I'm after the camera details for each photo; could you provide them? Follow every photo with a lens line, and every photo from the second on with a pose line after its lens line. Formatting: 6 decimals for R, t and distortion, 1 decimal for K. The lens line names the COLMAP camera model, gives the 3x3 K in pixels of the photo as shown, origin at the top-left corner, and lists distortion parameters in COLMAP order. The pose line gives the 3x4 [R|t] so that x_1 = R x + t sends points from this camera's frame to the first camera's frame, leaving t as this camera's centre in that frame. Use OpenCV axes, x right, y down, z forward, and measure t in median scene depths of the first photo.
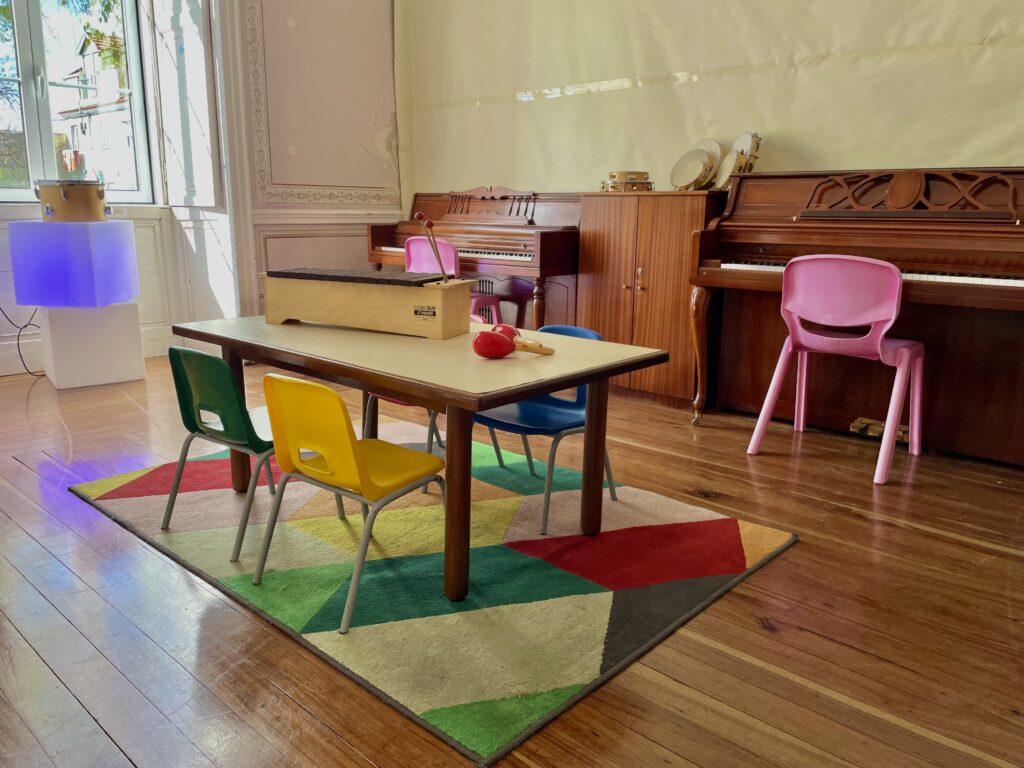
lens RADIAL K [[784.9, 0, 512.0], [0, 784.9, 384.0], [0, 0, 1]] dist [0.070397, -0.118502]
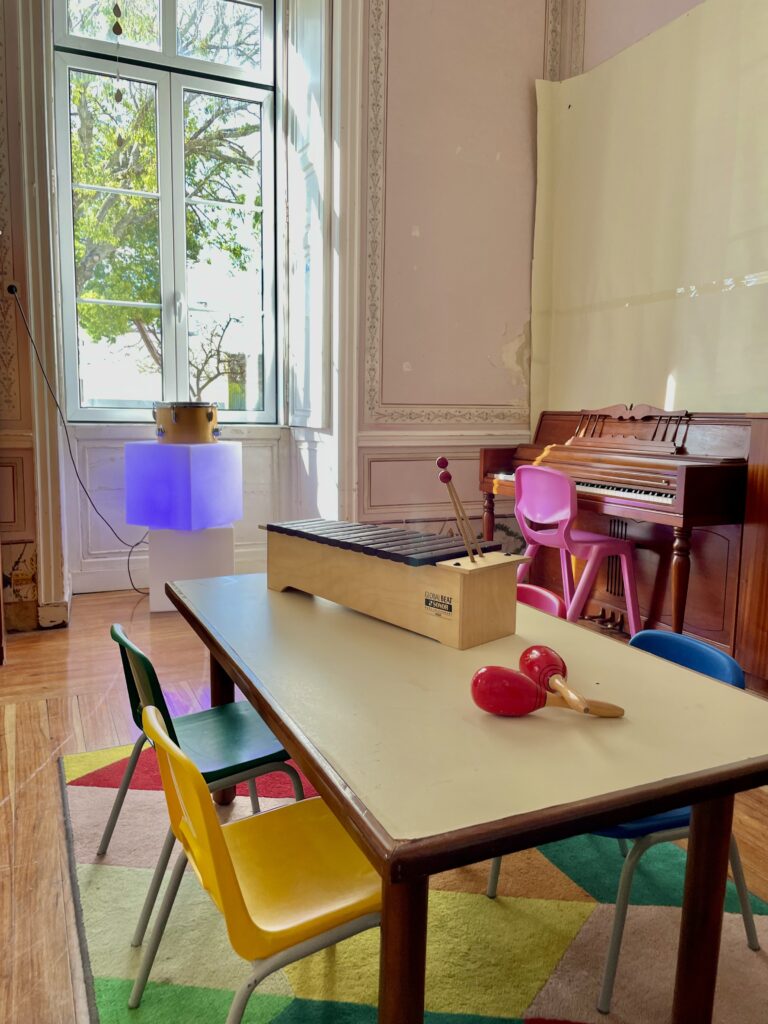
lens RADIAL K [[767.7, 0, 366.4], [0, 767.7, 512.0], [0, 0, 1]] dist [0.072522, -0.104585]
pose [[0.914516, 0.050919, -0.401333, 0.047322], [-0.089286, 0.992989, -0.077471, -0.058998], [0.394574, 0.106682, 0.912650, 0.197439]]
